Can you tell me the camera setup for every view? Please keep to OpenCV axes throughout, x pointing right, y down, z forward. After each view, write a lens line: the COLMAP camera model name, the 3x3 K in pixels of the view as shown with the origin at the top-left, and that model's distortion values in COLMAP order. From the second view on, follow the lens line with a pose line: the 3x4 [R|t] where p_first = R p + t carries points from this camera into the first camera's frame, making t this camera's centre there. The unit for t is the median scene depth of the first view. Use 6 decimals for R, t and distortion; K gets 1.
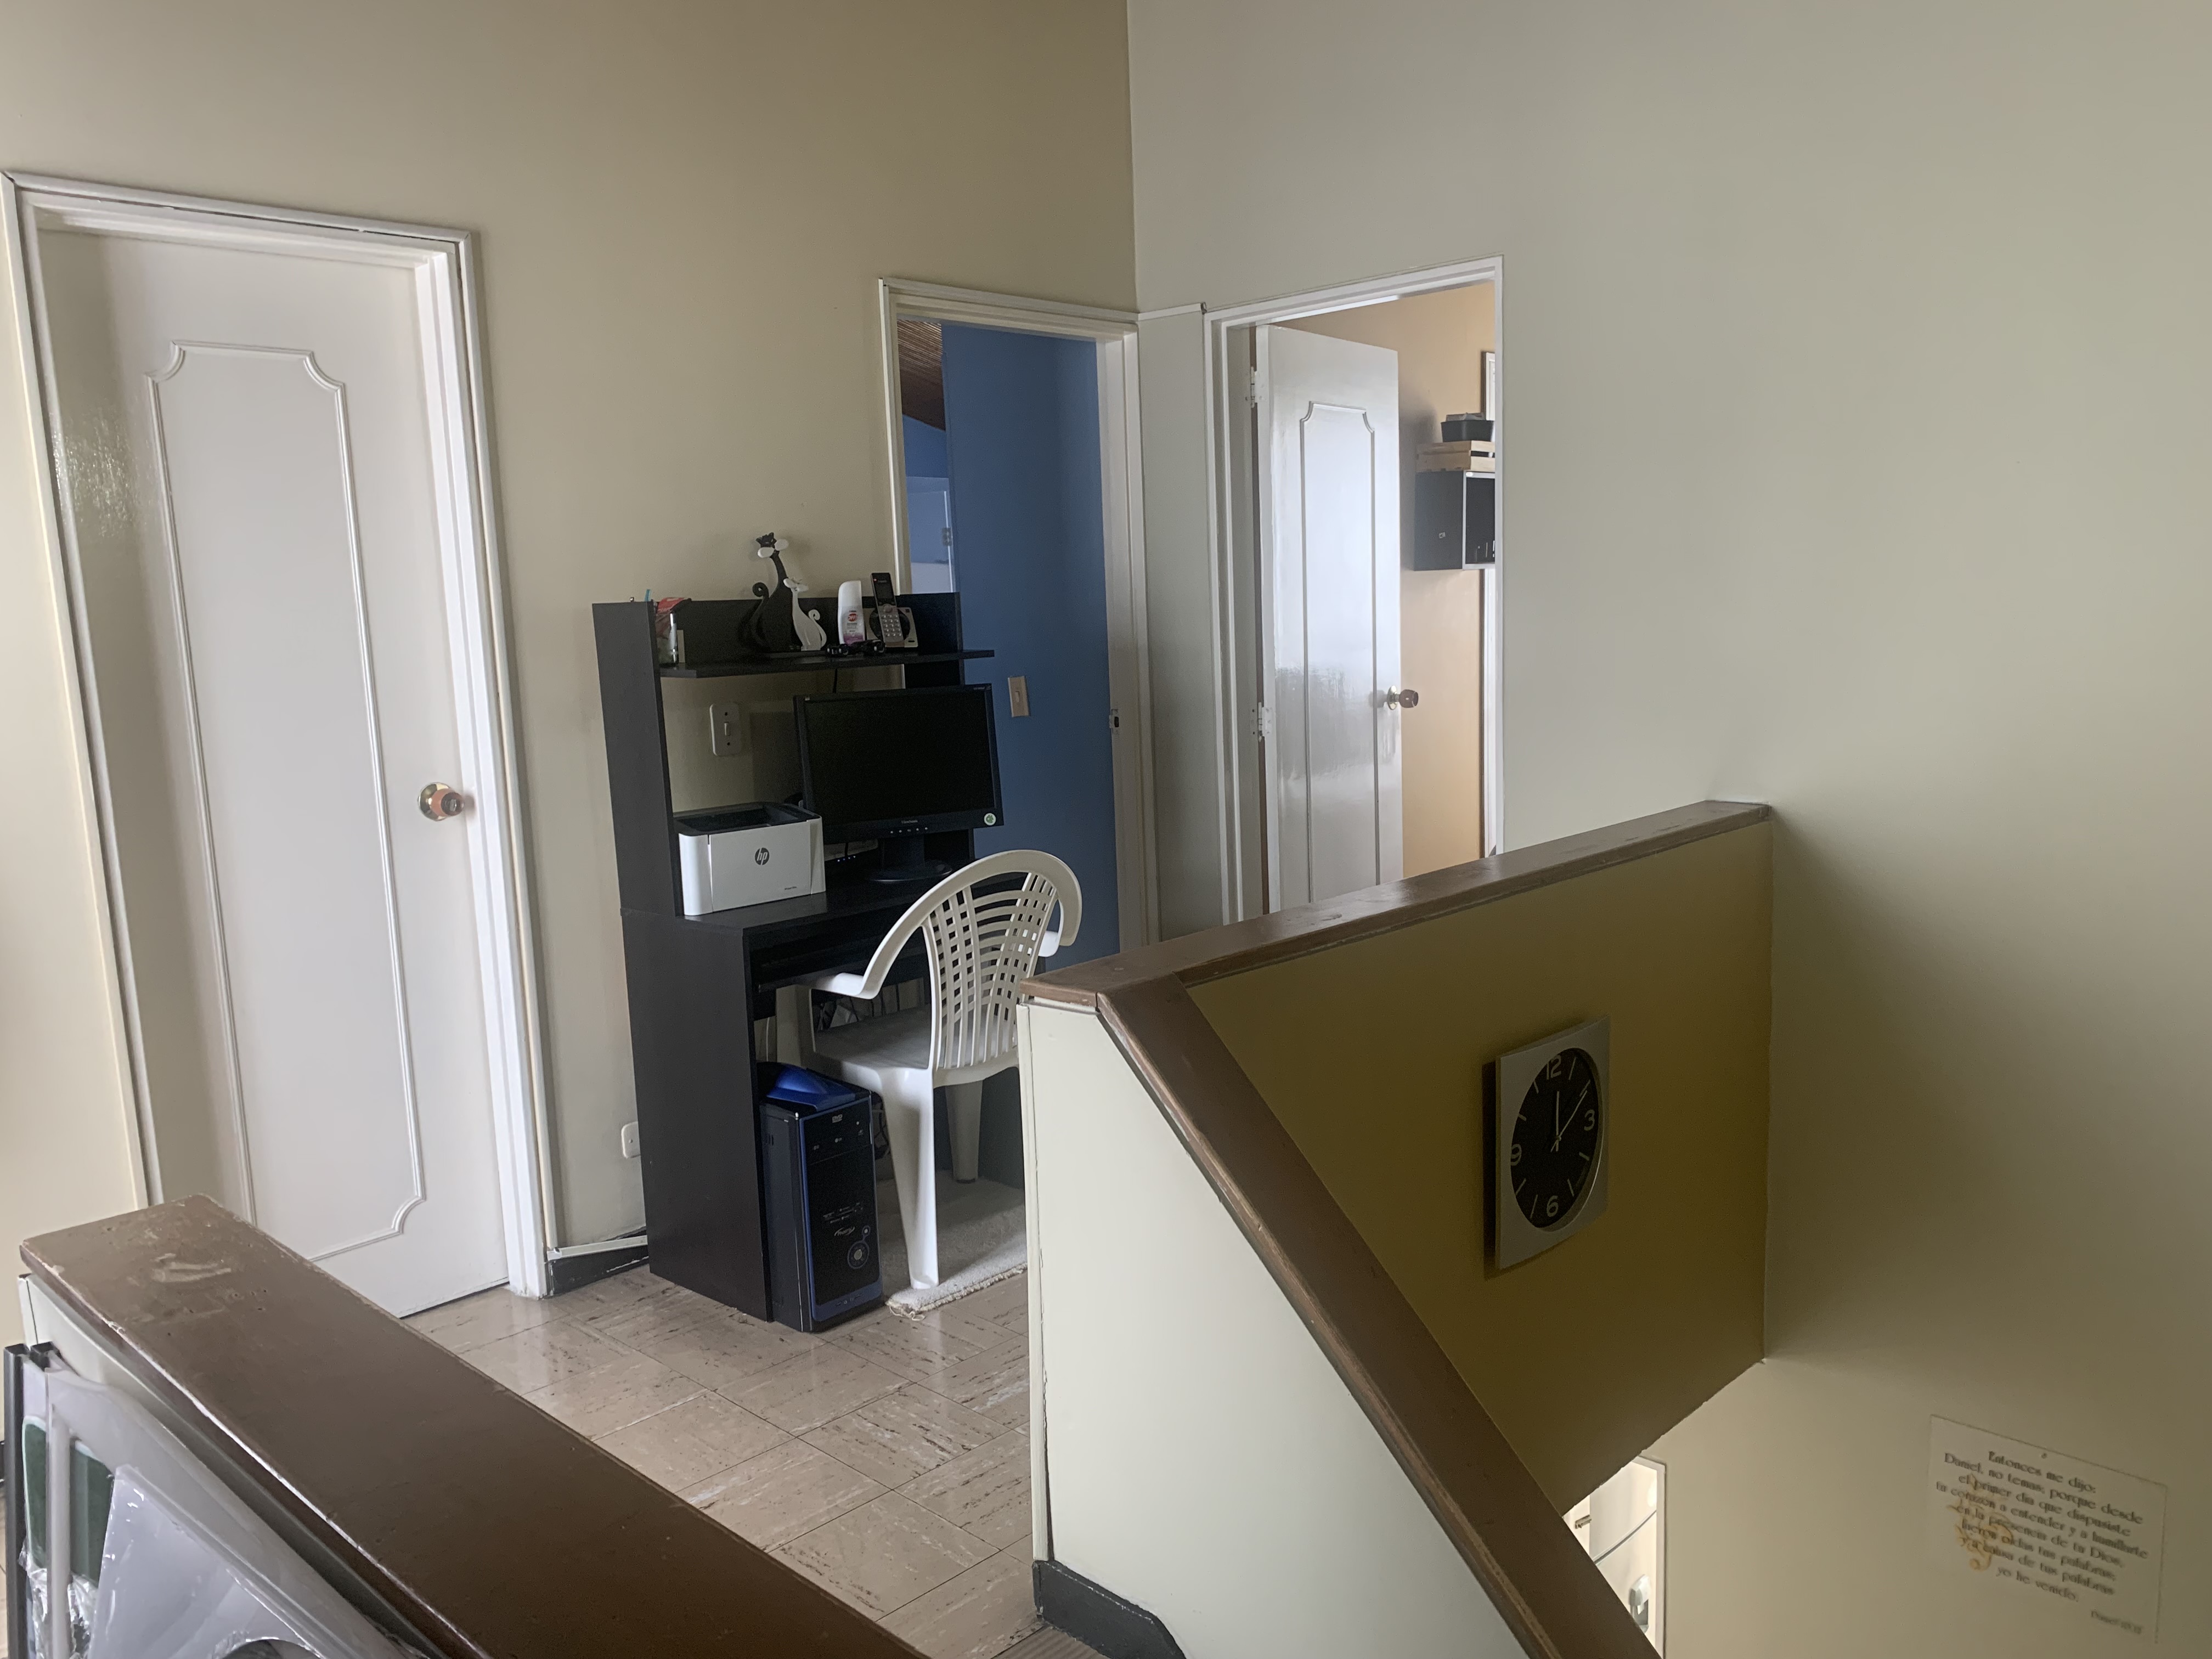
lens RADIAL K [[1683.1, 0, 1098.8], [0, 1683.1, 848.9], [0, 0, 1]] dist [0.108866, -0.051679]
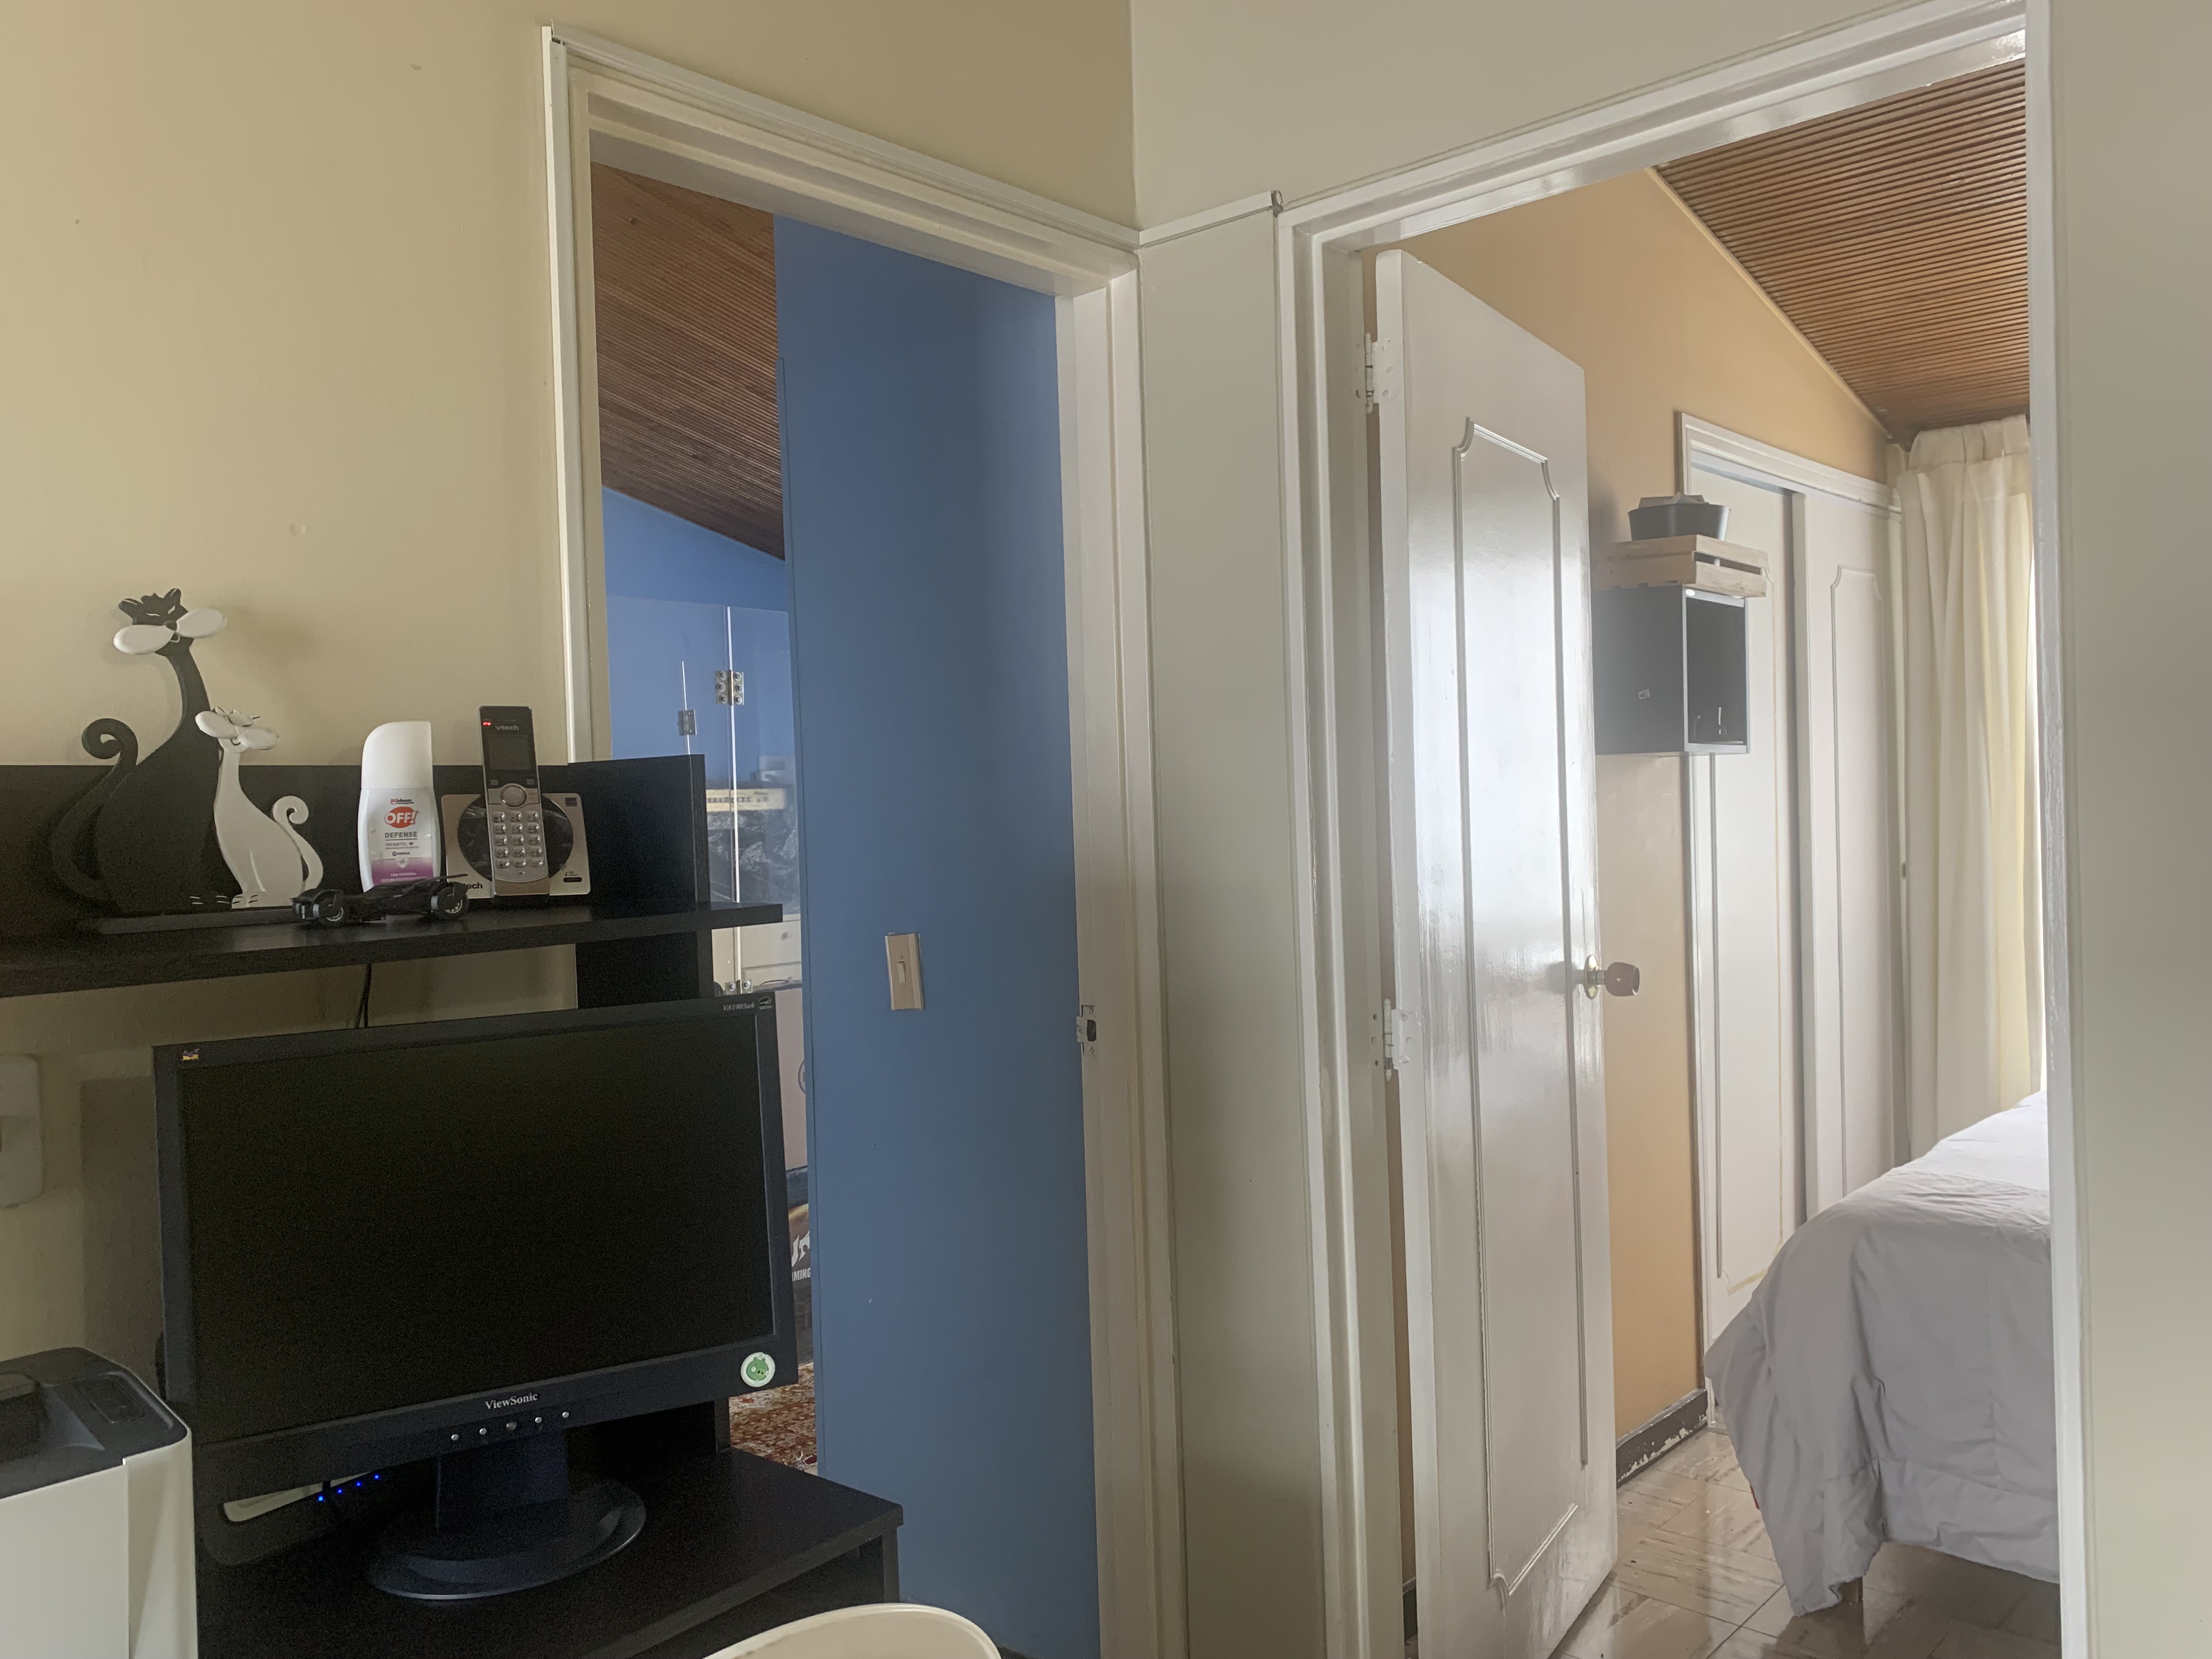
lens RADIAL K [[1683.1, 0, 1098.8], [0, 1683.1, 848.9], [0, 0, 1]] dist [0.108866, -0.051679]
pose [[0.999540, 0.006335, 0.029645, -0.002758], [-0.002518, 0.991892, -0.127059, -0.071474], [-0.030210, 0.126926, 0.991452, 0.538884]]
